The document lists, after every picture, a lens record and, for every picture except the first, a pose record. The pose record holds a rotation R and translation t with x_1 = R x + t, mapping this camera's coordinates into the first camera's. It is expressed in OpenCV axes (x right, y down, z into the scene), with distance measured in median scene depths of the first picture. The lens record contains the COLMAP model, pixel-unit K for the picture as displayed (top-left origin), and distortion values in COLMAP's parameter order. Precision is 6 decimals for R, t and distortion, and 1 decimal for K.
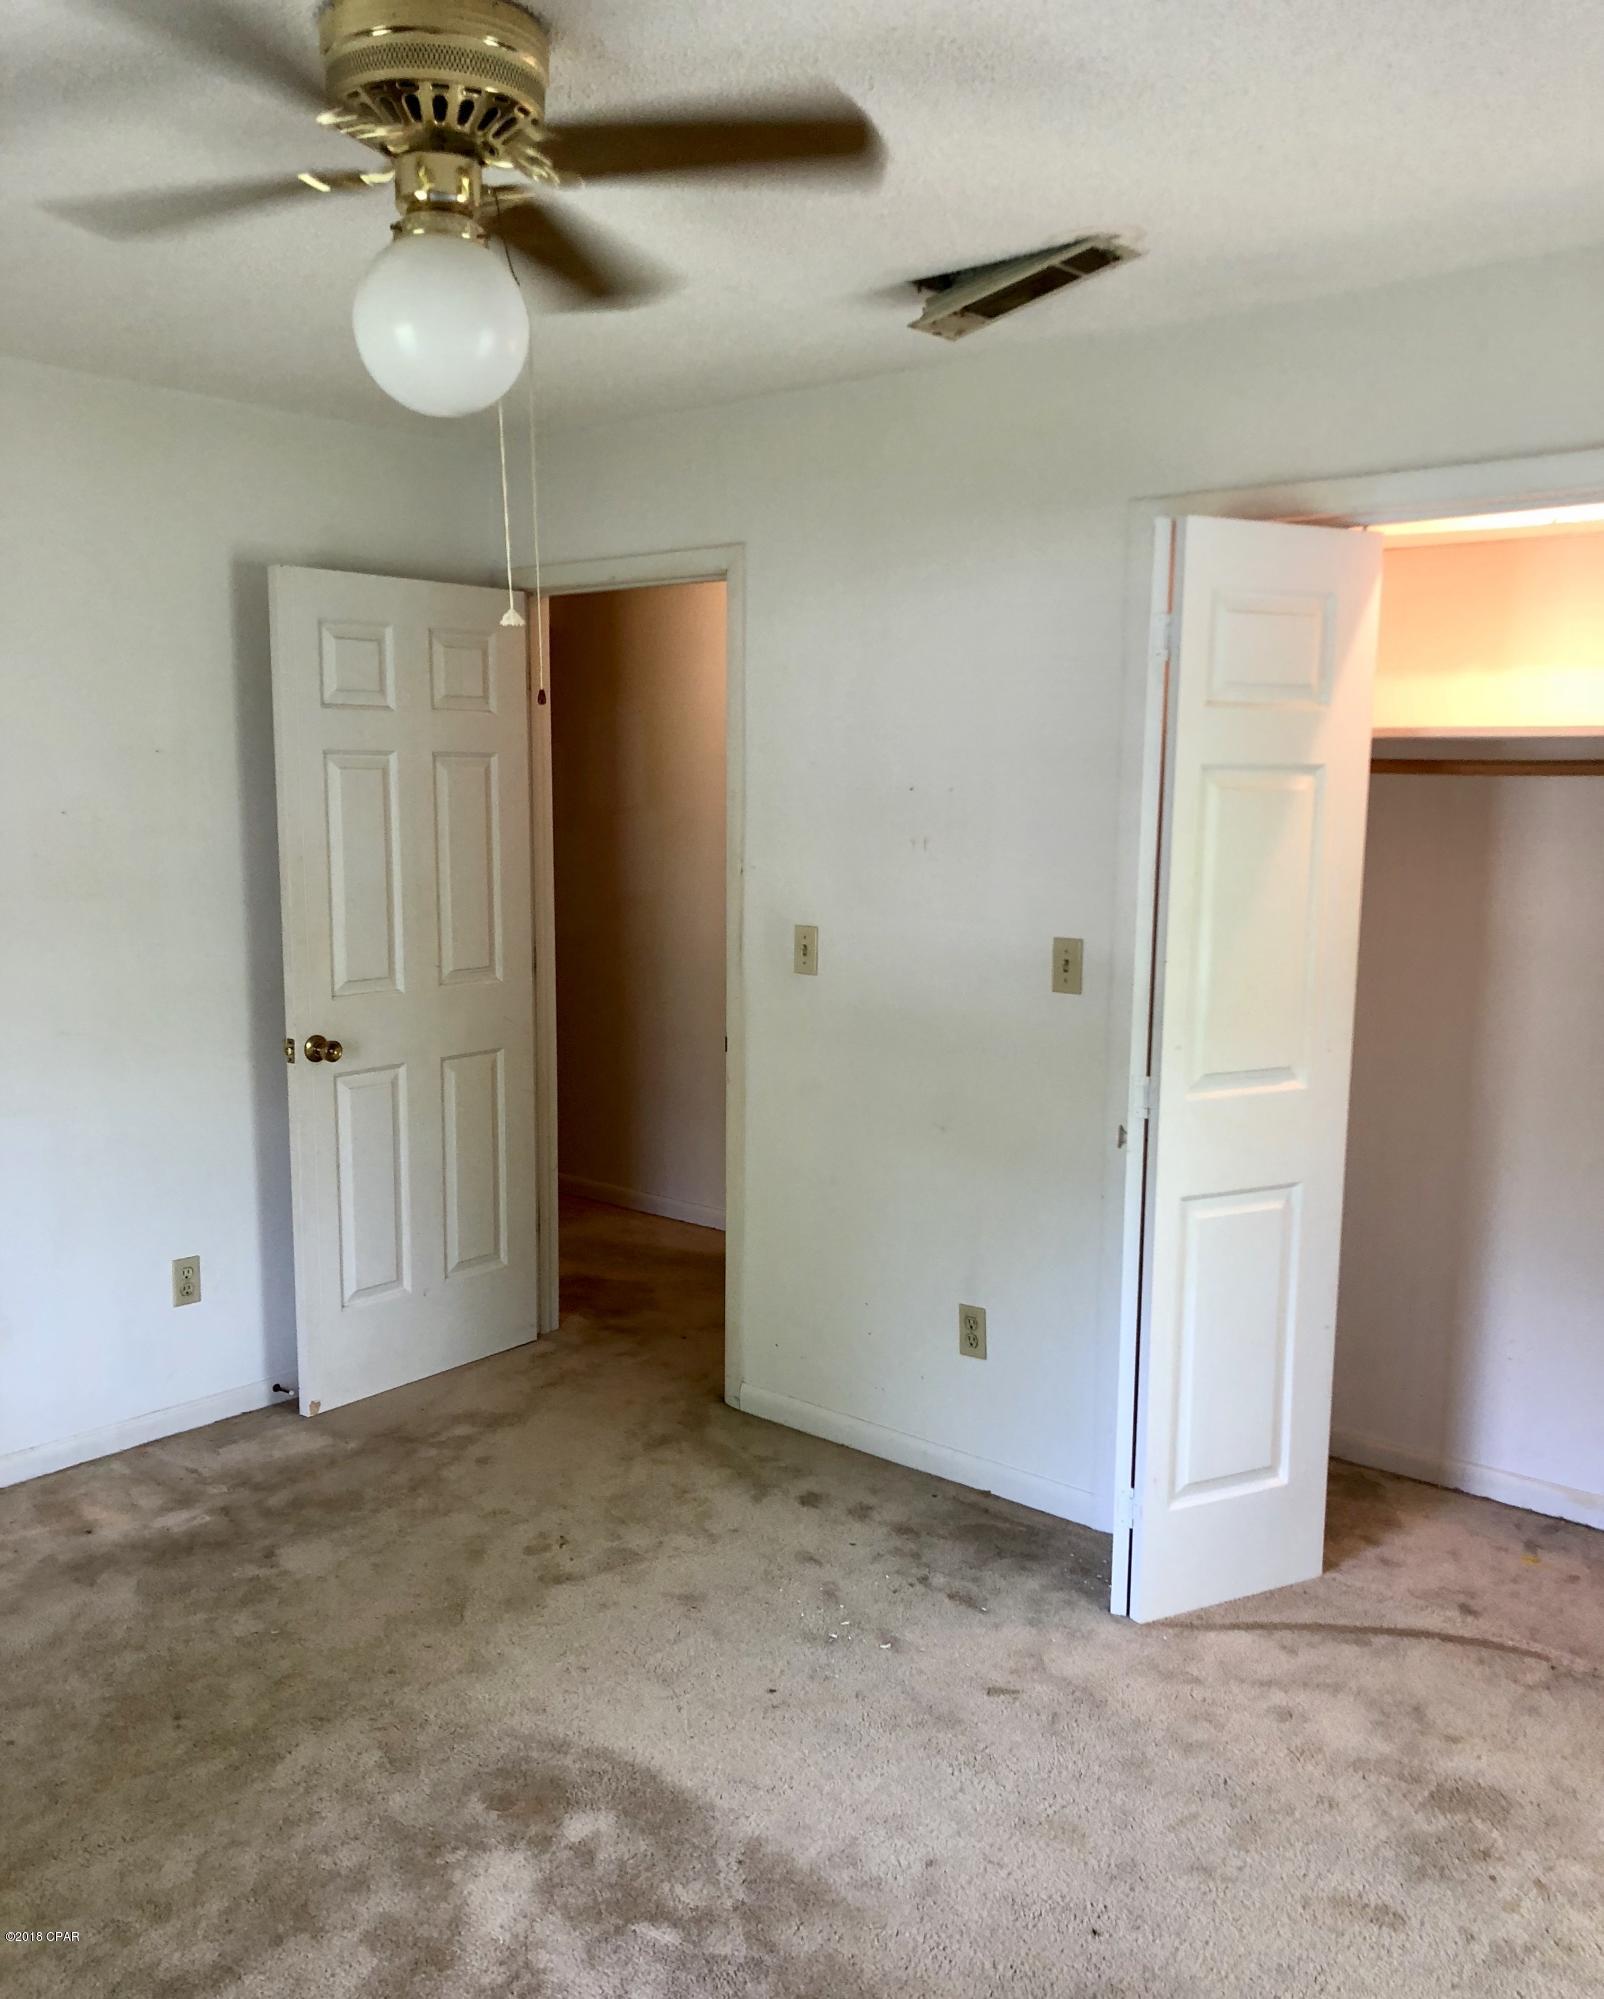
lens RADIAL K [[1720.3, 0, 801.7], [0, 1720.3, 1031.8], [0, 0, 1]] dist [0.010541, -0.015931]
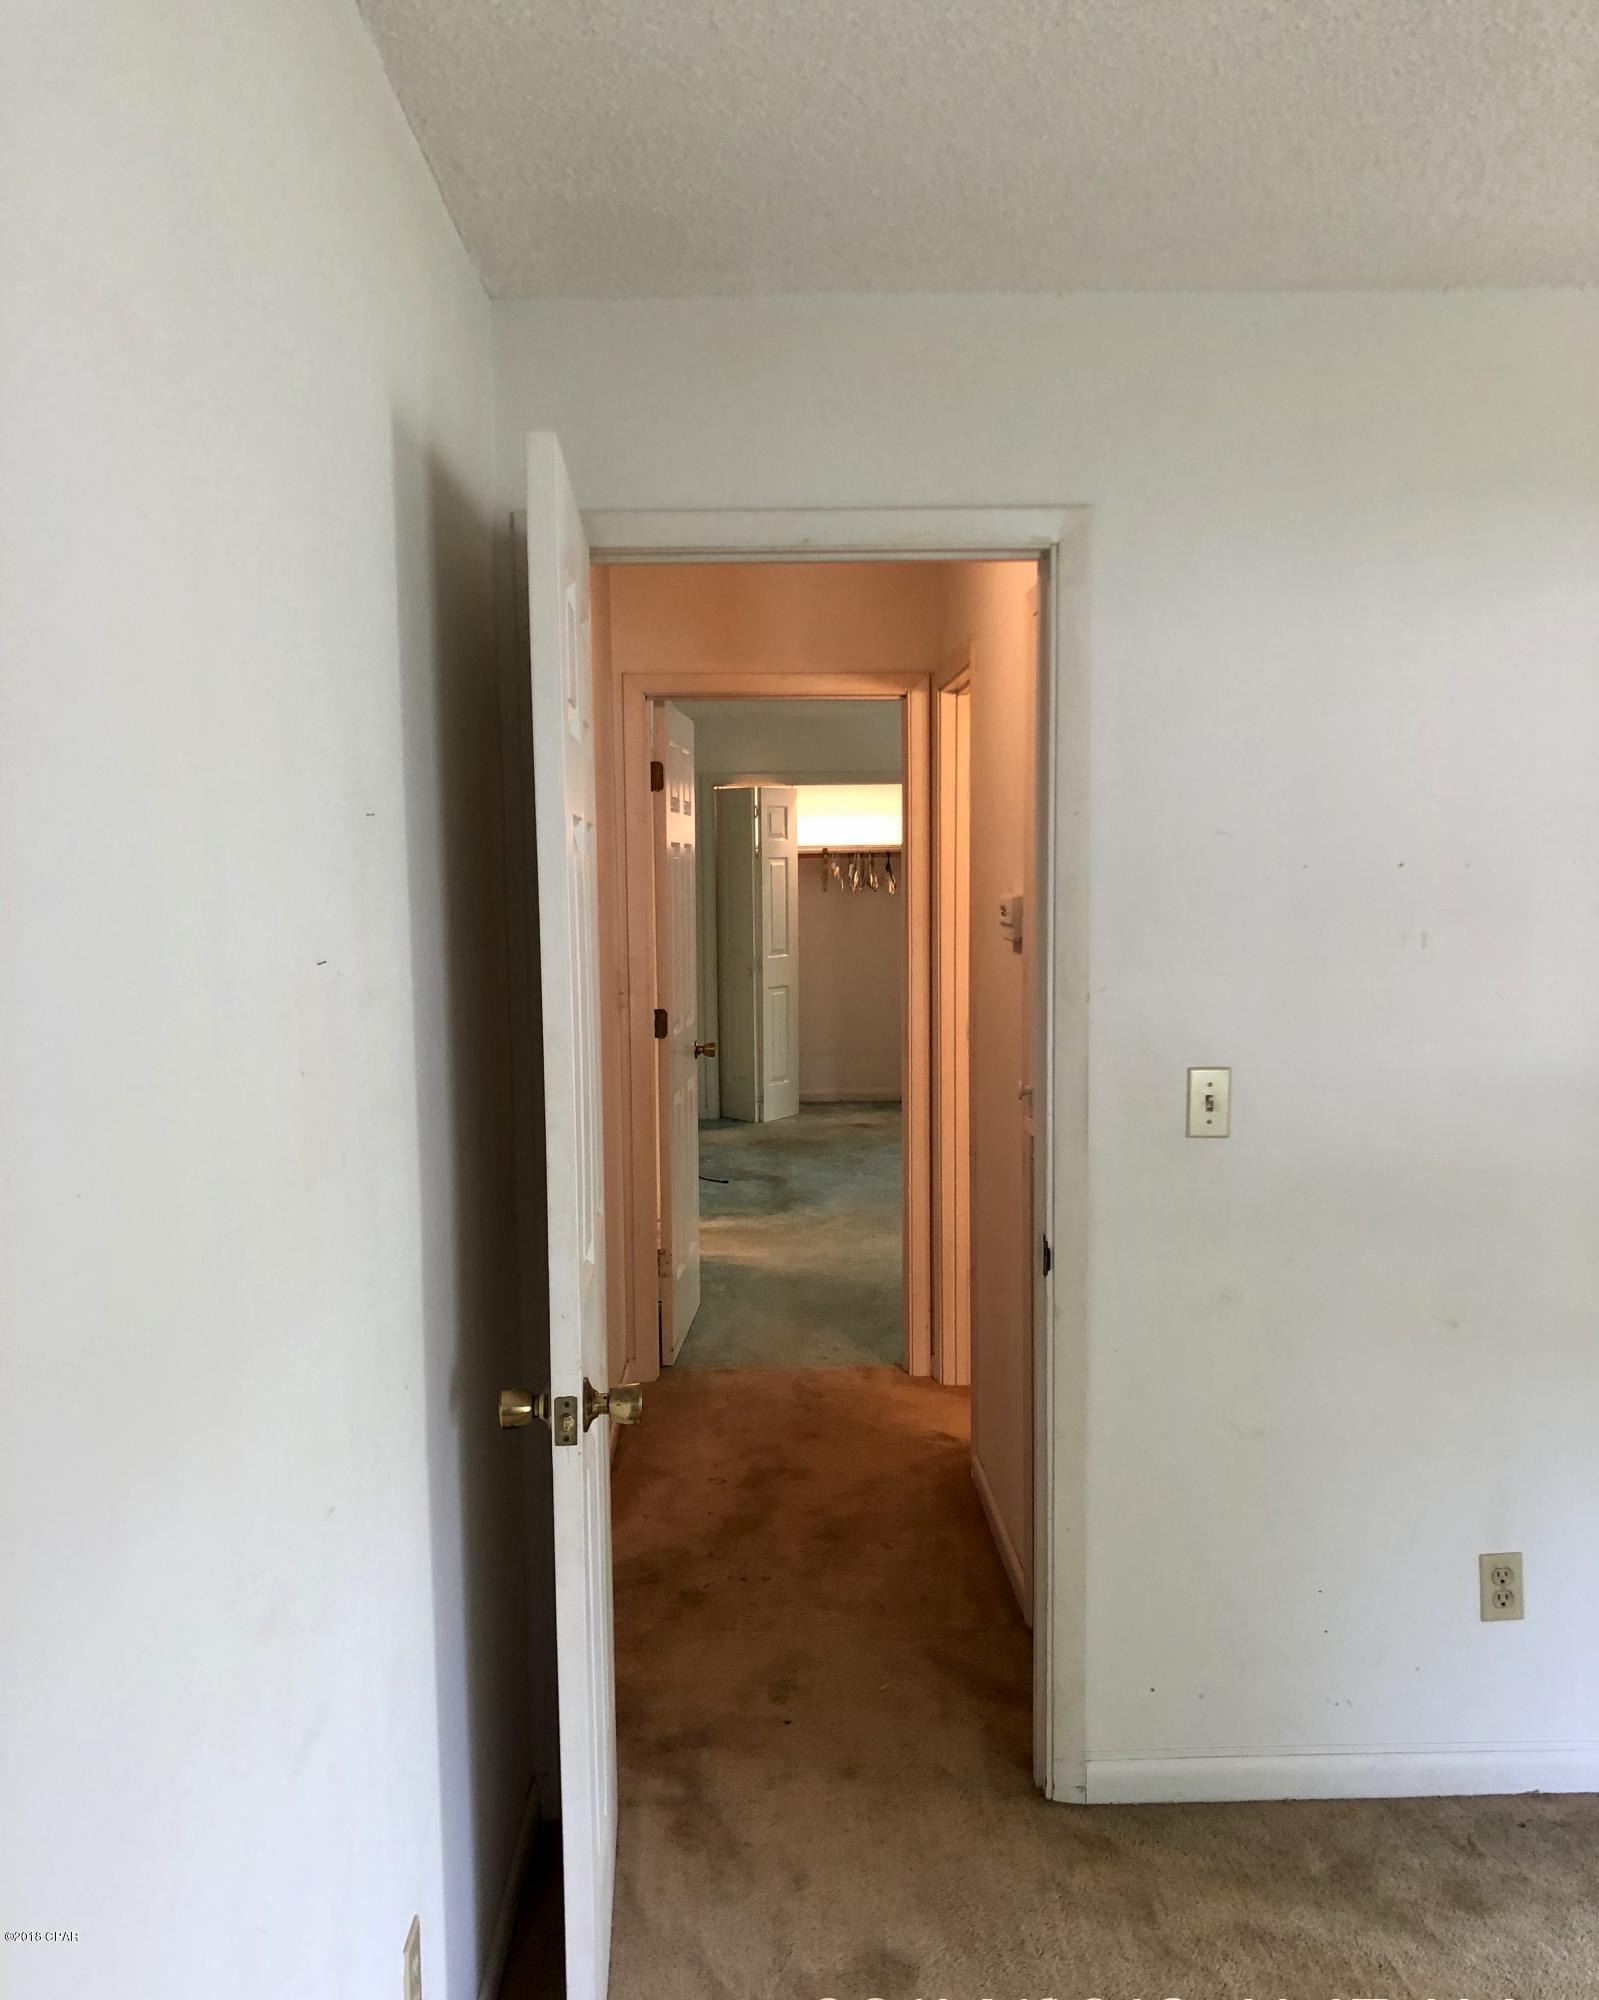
lens RADIAL K [[1721.1, 0, 799.2], [0, 1721.1, 1032.3], [0, 0, 1]] dist [0.010541, -0.015931]
pose [[0.749772, -0.085778, 0.656113, -0.594165], [0.115499, 0.993305, -0.002124, -0.097449], [-0.651538, 0.077373, 0.754660, 0.609940]]
